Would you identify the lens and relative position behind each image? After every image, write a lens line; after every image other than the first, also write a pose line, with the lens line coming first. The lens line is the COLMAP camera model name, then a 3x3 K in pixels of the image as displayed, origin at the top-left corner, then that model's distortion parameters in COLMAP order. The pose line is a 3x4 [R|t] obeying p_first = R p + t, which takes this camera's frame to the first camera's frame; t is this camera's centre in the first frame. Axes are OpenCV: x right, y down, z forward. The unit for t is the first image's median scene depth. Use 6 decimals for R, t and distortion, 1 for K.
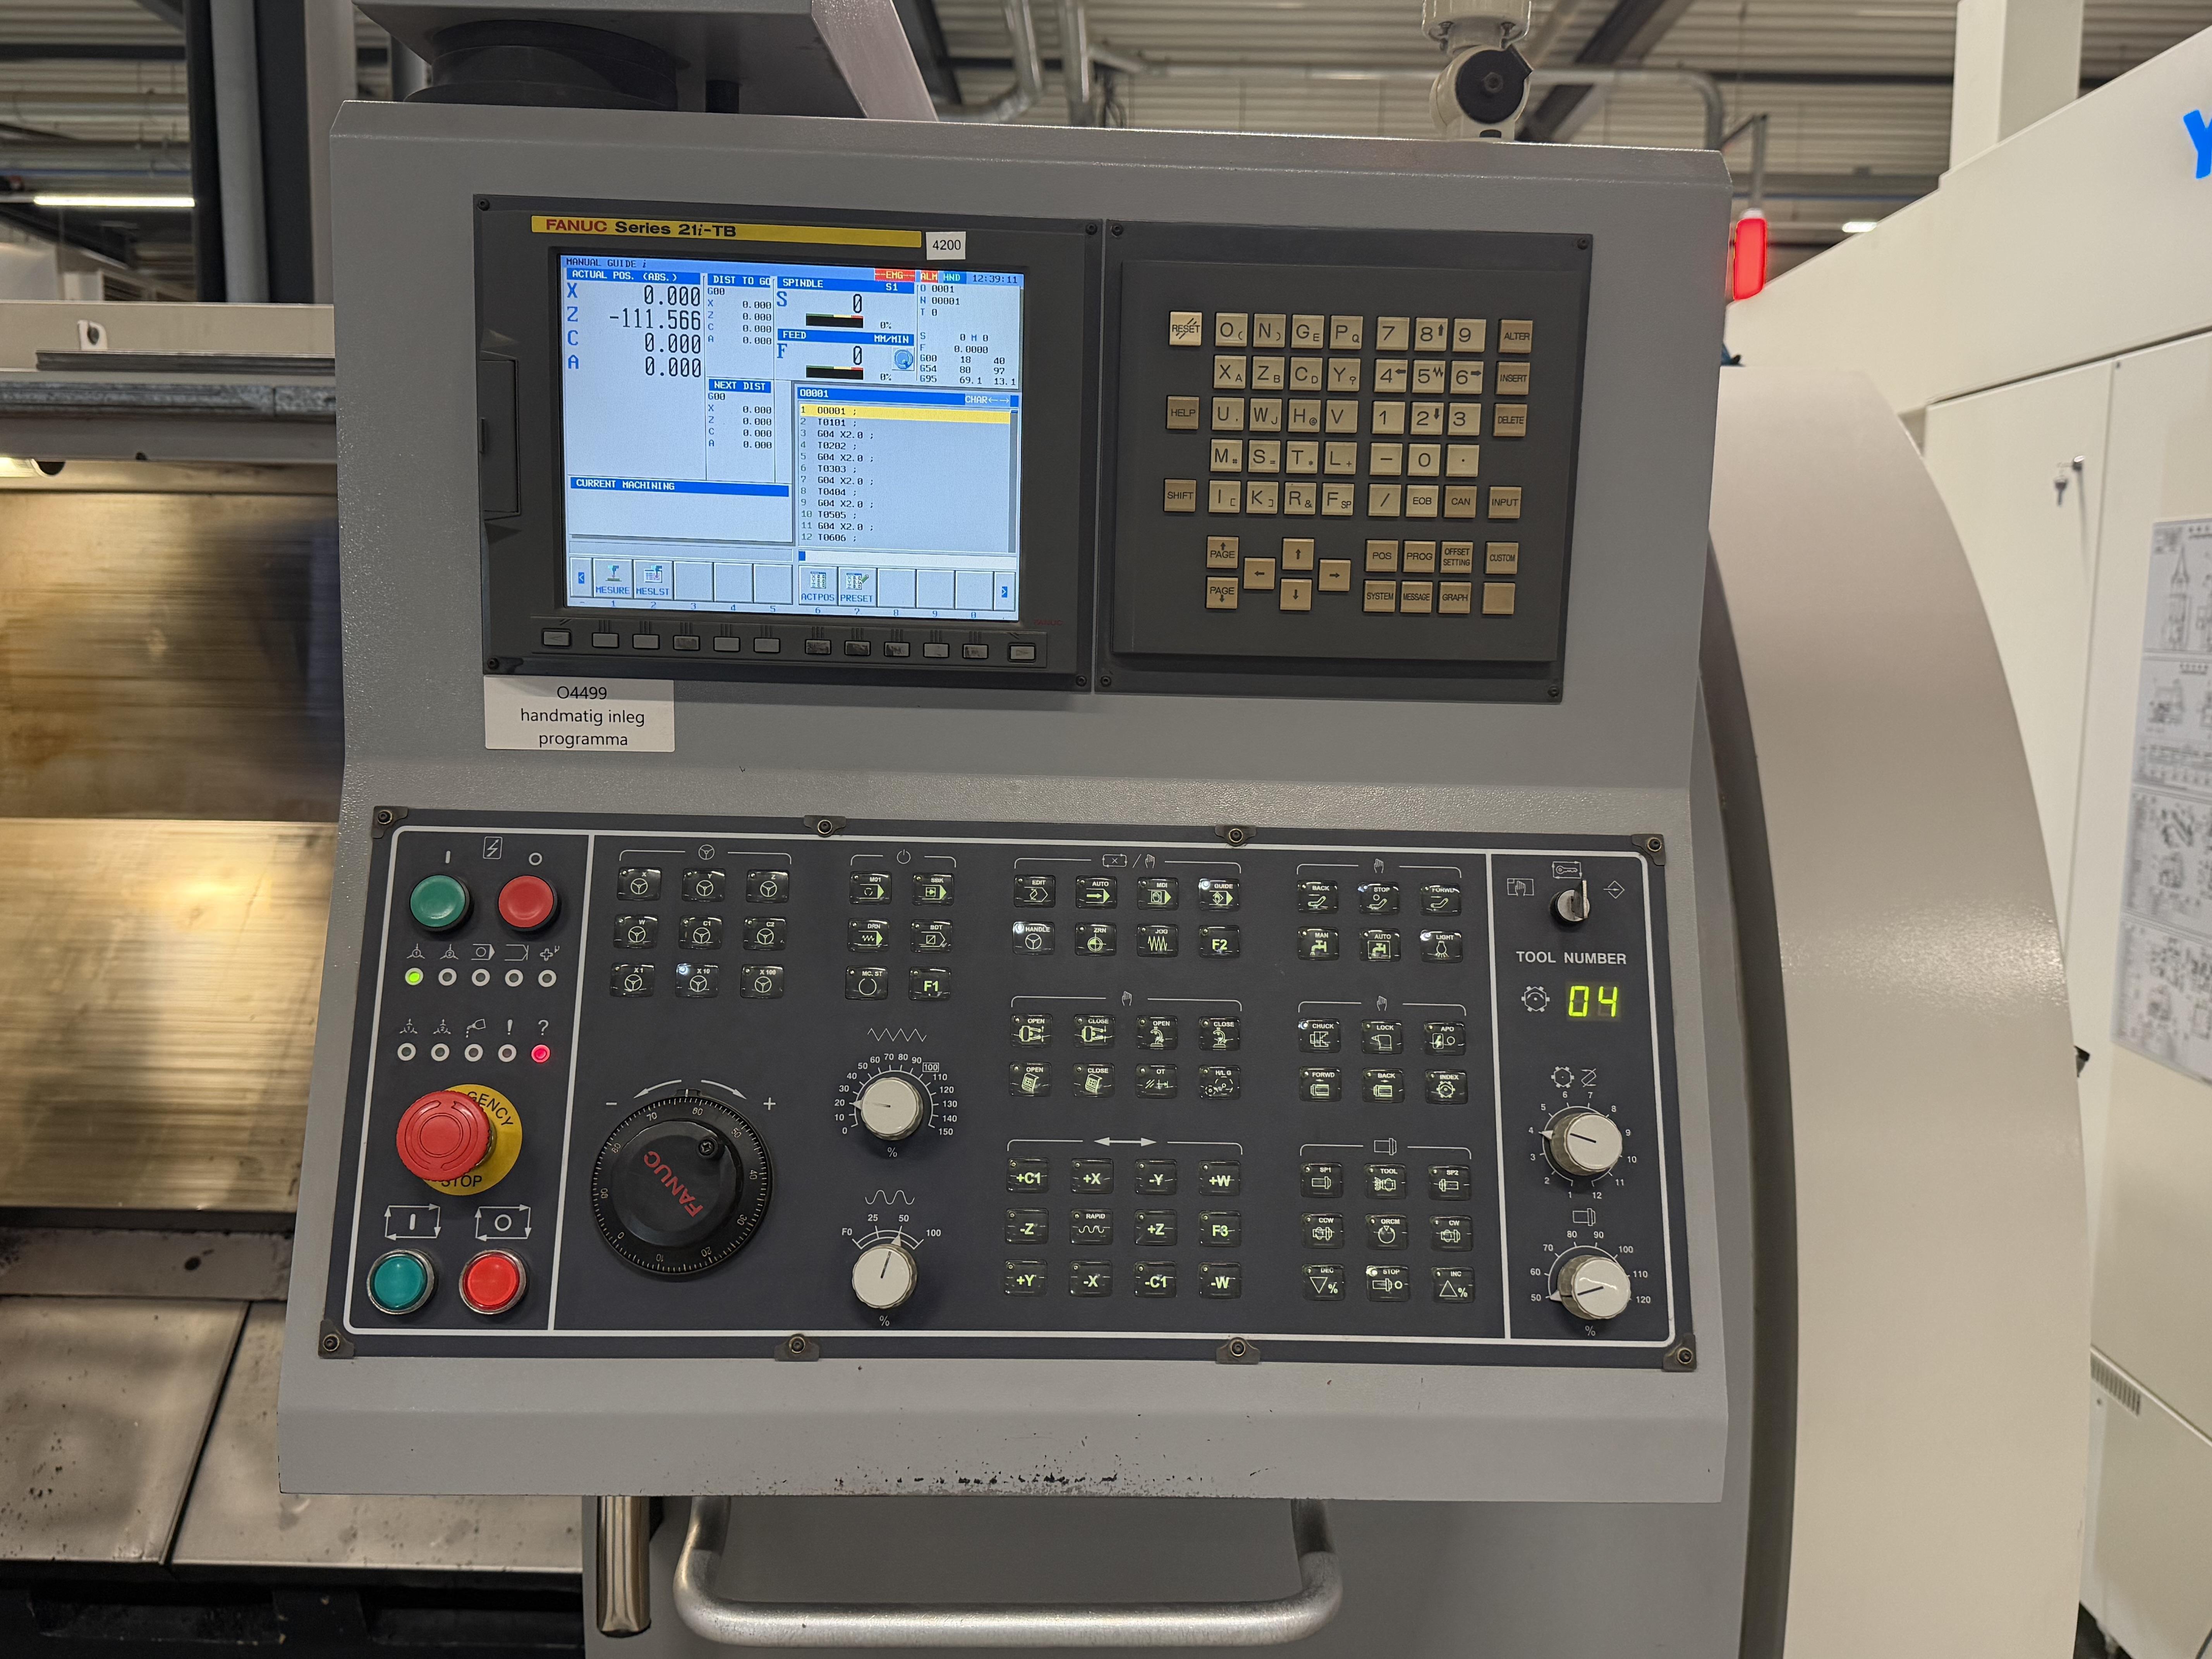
lens RADIAL K [[1841.8, 0, 1119.7], [0, 1841.8, 839.4], [0, 0, 1]] dist [0.050745, -0.038973]
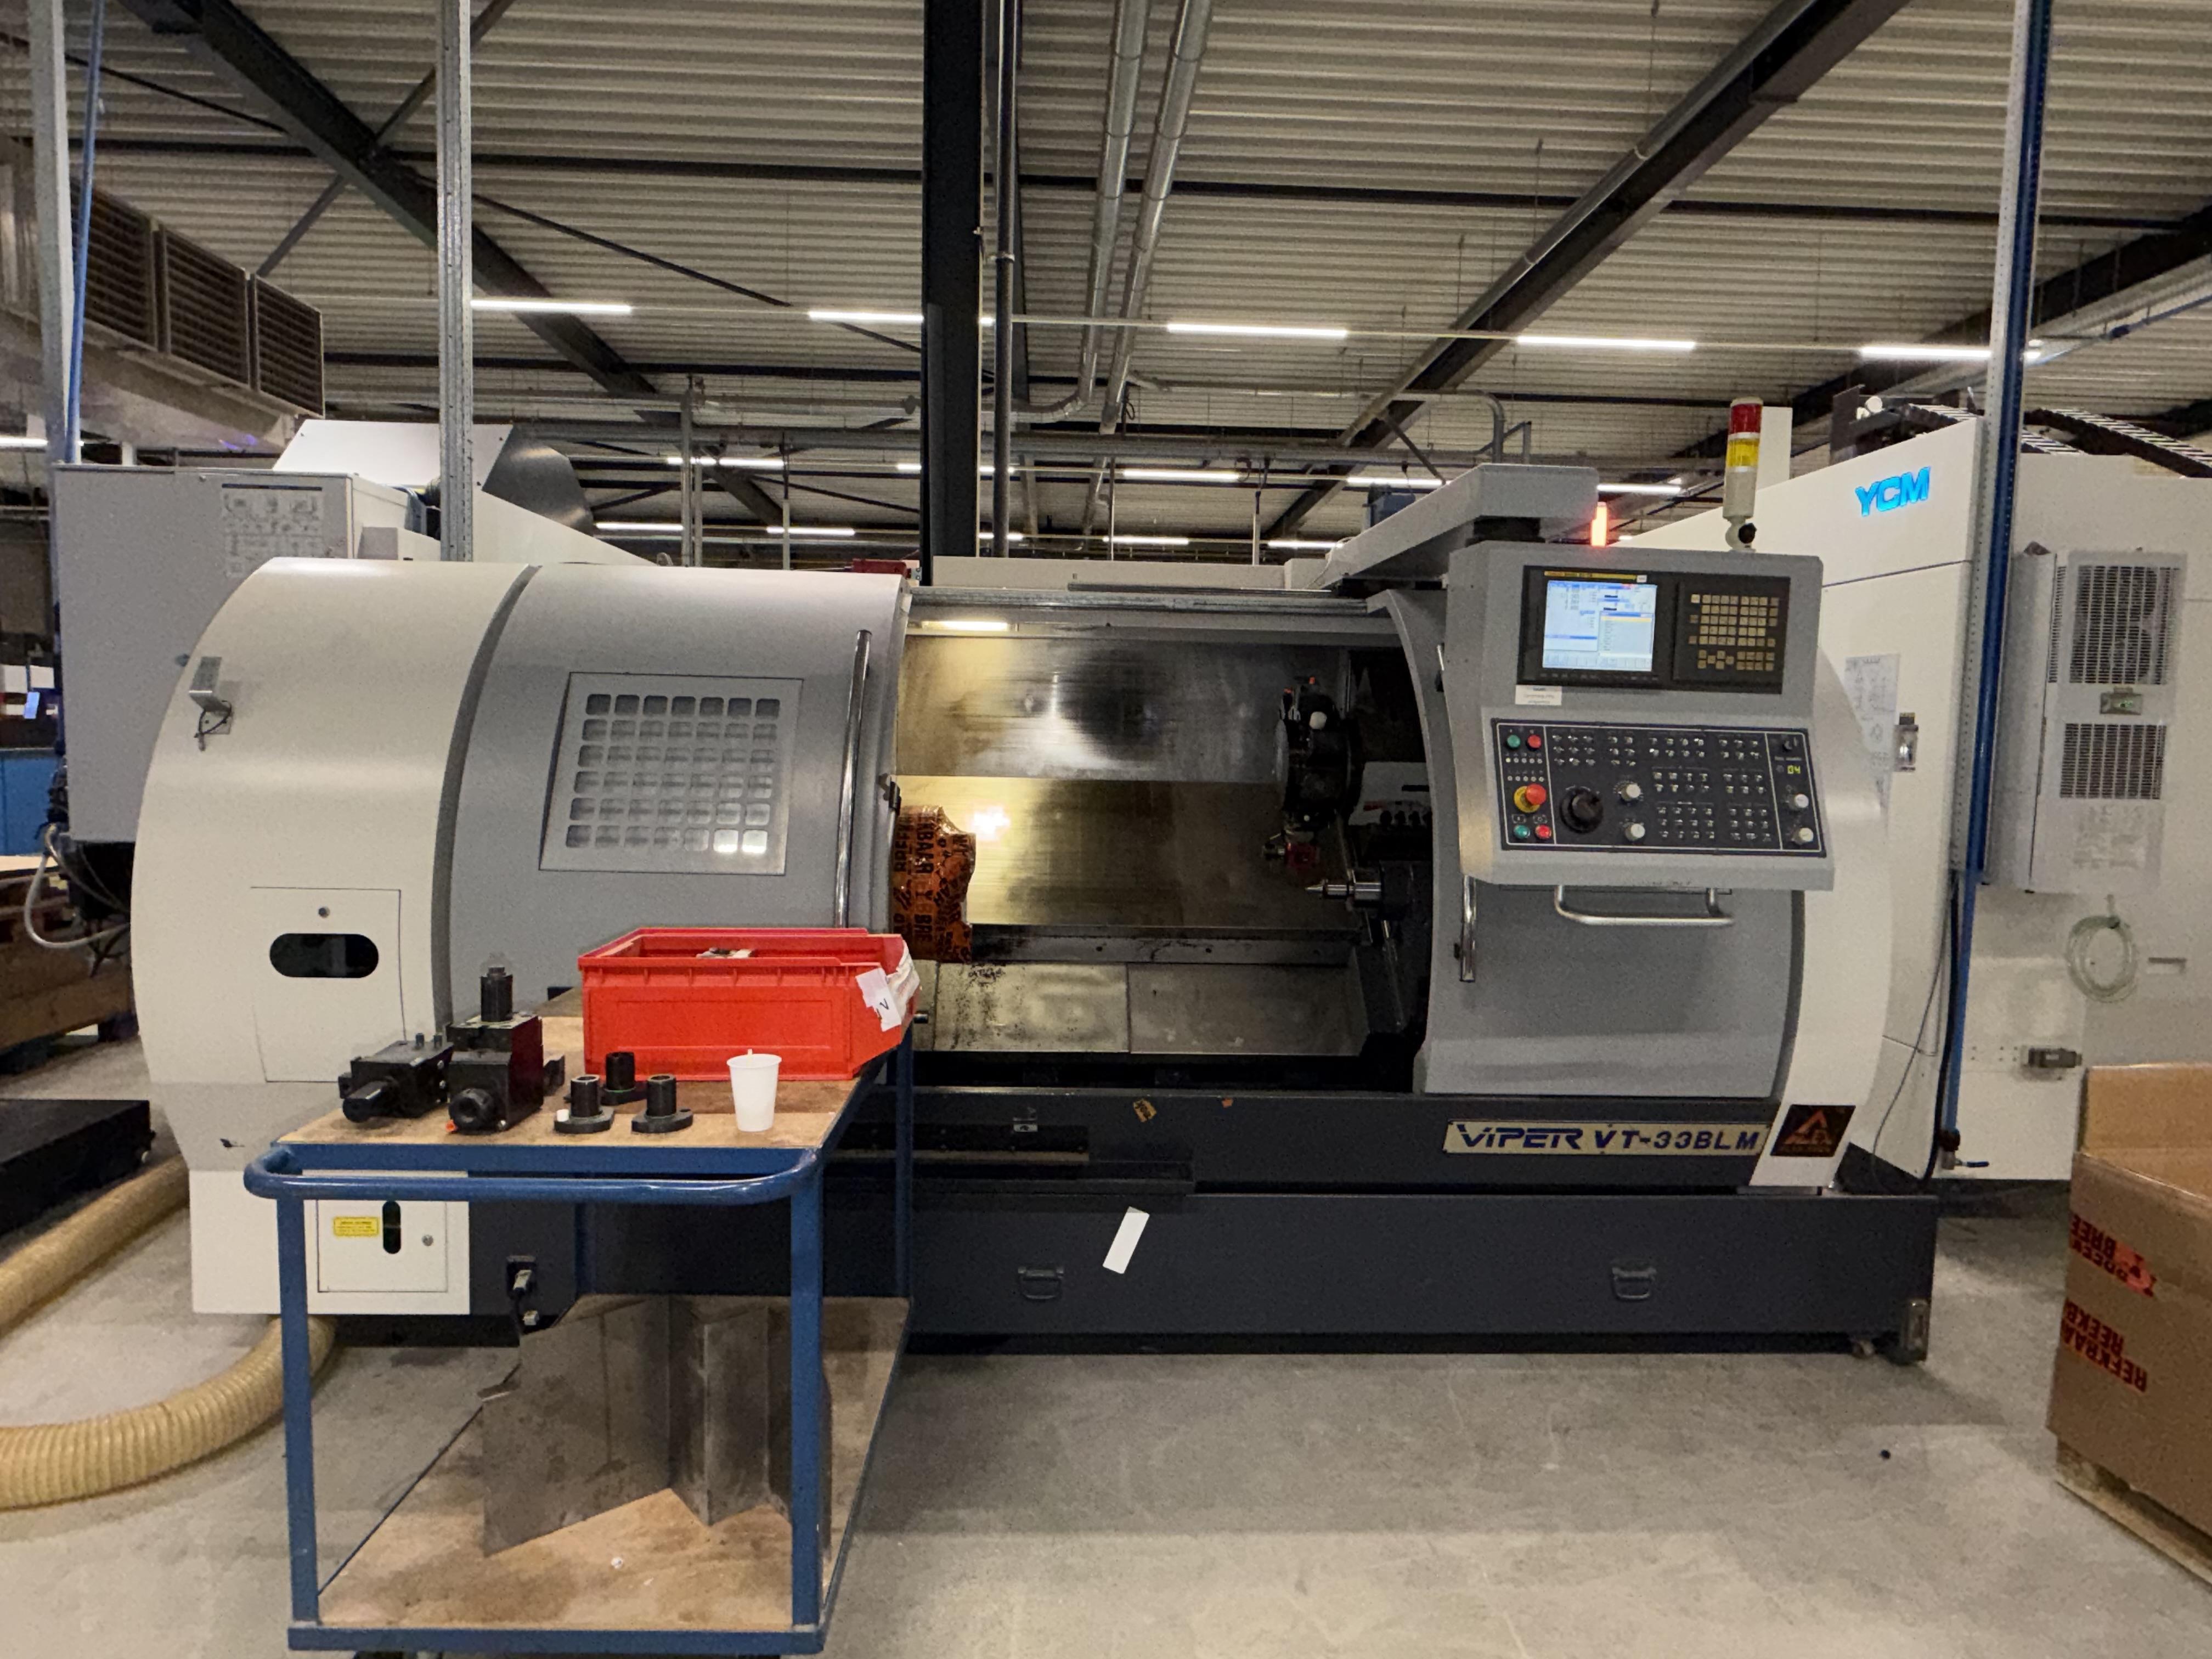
lens RADIAL K [[1294.0, 0, 1092.8], [0, 1294.0, 827.0], [0, 0, 1]] dist [-0.004686, 0.000227]
pose [[0.998860, 0.000538, 0.047740, -1.377478], [0.001555, 0.999039, -0.043796, 0.331583], [-0.047717, 0.043820, 0.997899, -1.677688]]
